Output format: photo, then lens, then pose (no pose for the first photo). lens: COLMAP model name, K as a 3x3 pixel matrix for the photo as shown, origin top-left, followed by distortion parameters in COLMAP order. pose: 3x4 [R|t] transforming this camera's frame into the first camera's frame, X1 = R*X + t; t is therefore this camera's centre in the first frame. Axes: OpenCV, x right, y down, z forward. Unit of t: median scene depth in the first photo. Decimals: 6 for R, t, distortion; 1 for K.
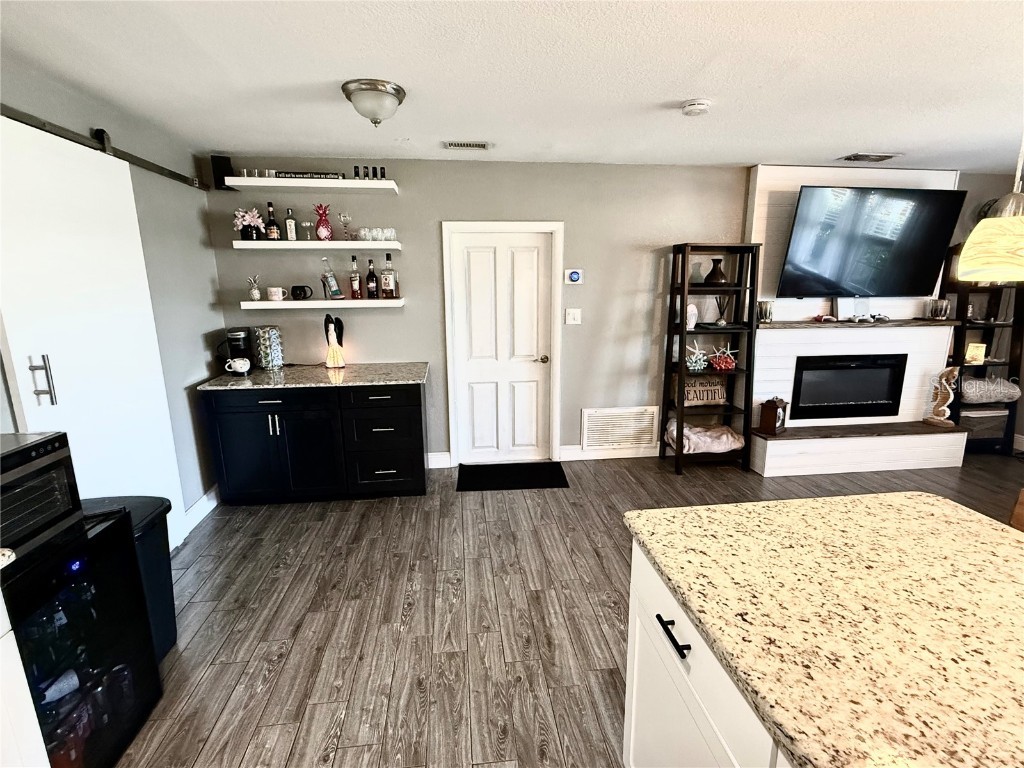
lens RADIAL K [[487.0, 0, 511.8], [0, 487.0, 385.3], [0, 0, 1]] dist [0.000190, 0.001188]
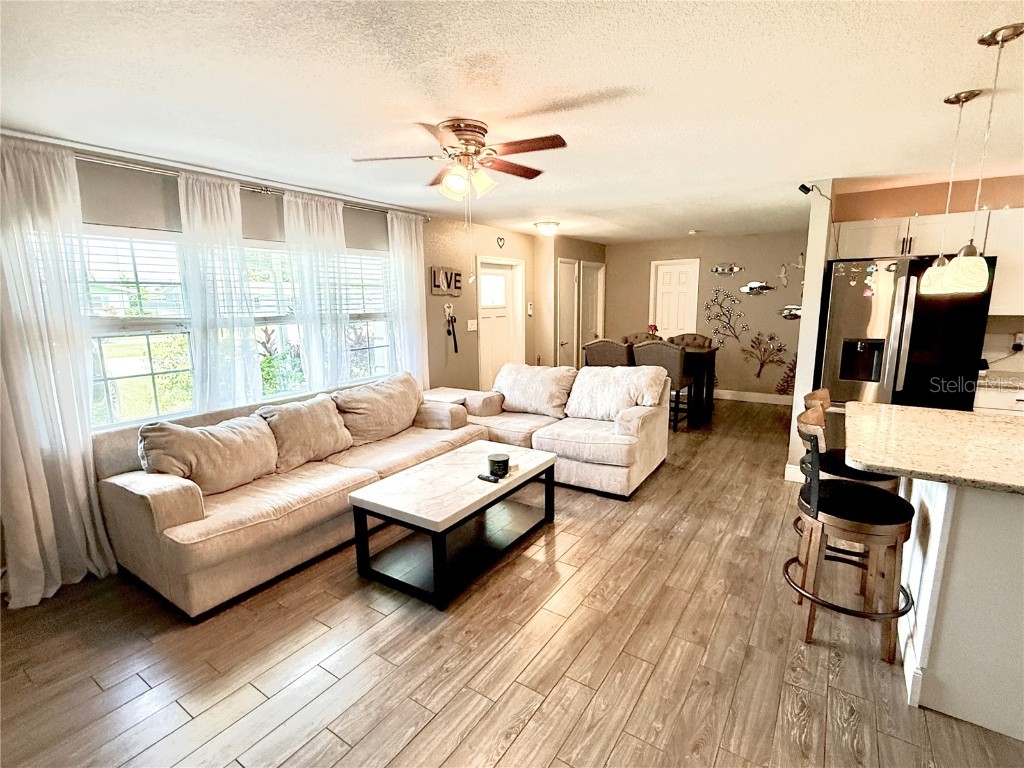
lens RADIAL K [[487.0, 0, 511.8], [0, 487.0, 385.3], [0, 0, 1]] dist [0.000190, 0.001188]
pose [[-0.755611, -0.100260, 0.647303, 0.295489], [0.156203, 0.932125, 0.326715, -0.210369], [-0.636124, 0.347980, -0.688663, 0.970441]]
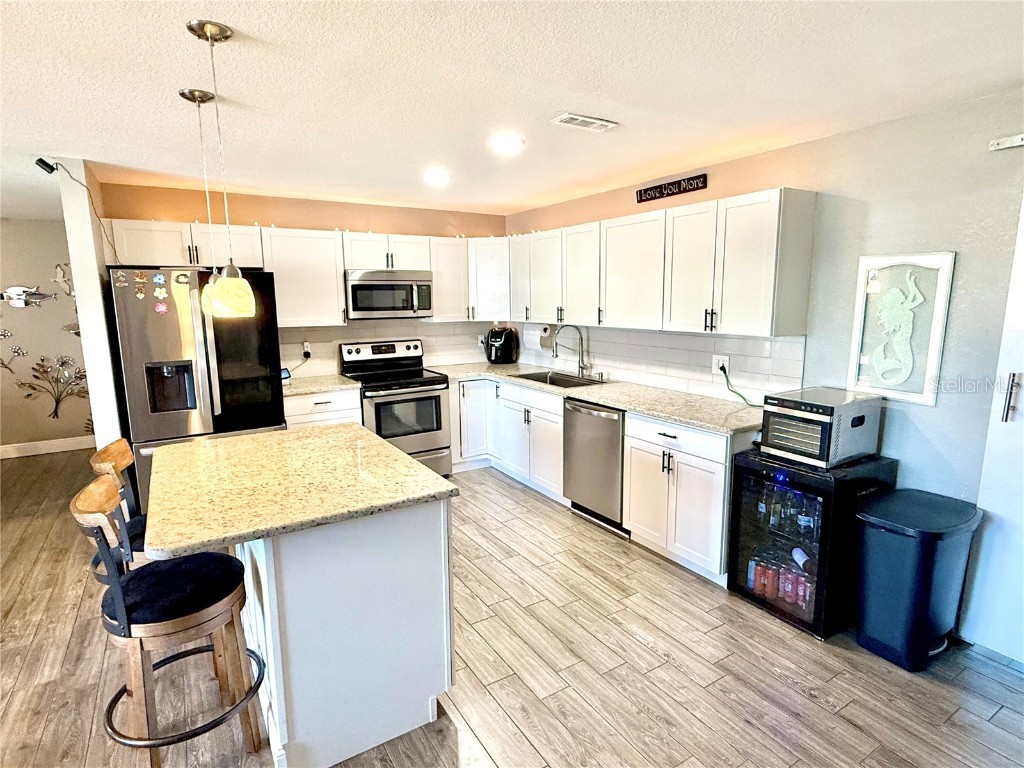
lens RADIAL K [[543.8, 0, 512.0], [0, 543.8, 384.0], [0, 0, 1]] dist [0.001339, -0.000420]
pose [[-0.905479, 0.083068, -0.416181, 0.261742], [-0.075732, 0.933289, 0.351050, -0.198352], [0.417579, 0.349387, -0.838783, 0.833899]]
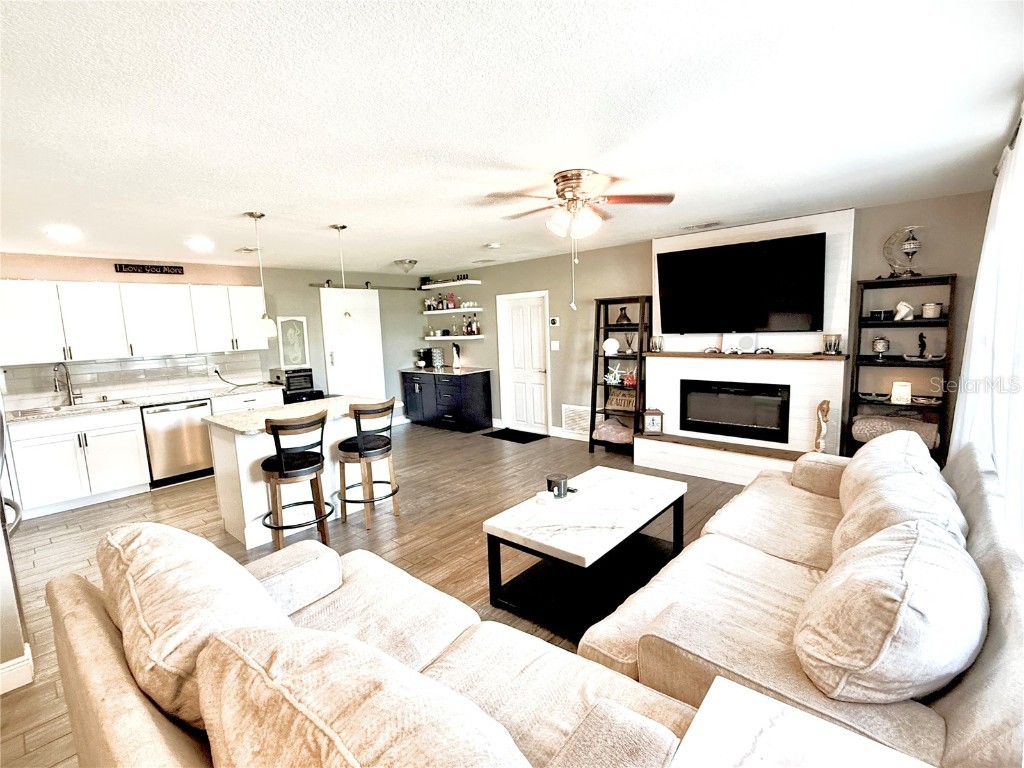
lens RADIAL K [[472.3, 0, 514.0], [0, 472.3, 385.7], [0, 0, 1]] dist [0.000529, 0.000010]
pose [[0.660873, 0.077592, -0.746476, 1.388496], [-0.126540, 0.991921, -0.008924, 0.026634], [0.739753, 0.100357, 0.665353, -0.164454]]
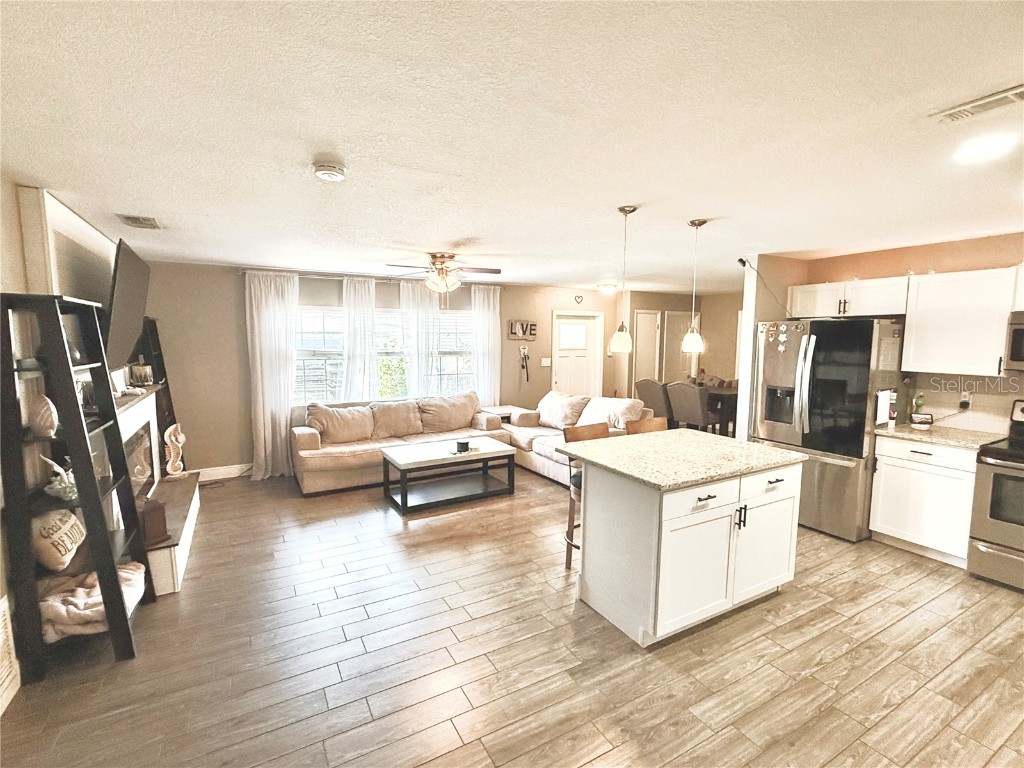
lens RADIAL K [[472.3, 0, 514.0], [0, 472.3, 385.7], [0, 0, 1]] dist [0.000529, 0.000010]
pose [[-0.386627, -0.092529, 0.917583, -0.416571], [0.194575, 0.964374, 0.179232, -0.188672], [-0.901477, 0.247835, -0.354849, 0.760417]]
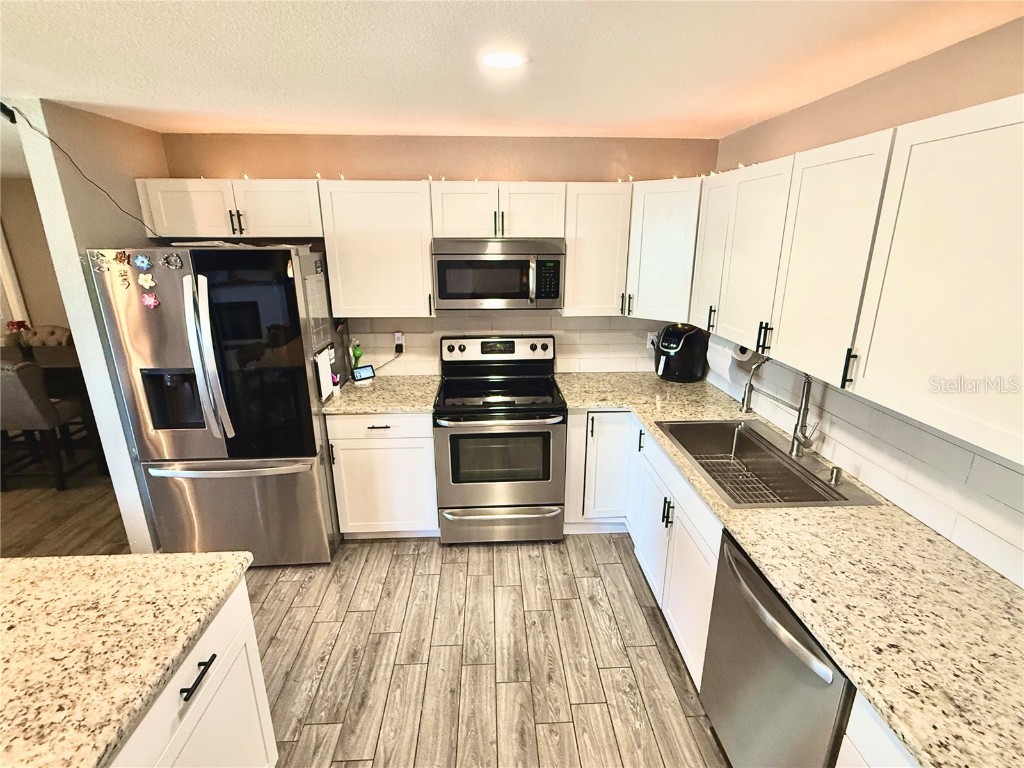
lens RADIAL K [[487.0, 0, 511.8], [0, 487.0, 385.3], [0, 0, 1]] dist [0.000190, 0.001188]
pose [[-0.997438, -0.014759, 0.069991, -0.120736], [0.021650, 0.870299, 0.492048, -0.151241], [-0.068175, 0.492303, -0.867750, 0.311947]]
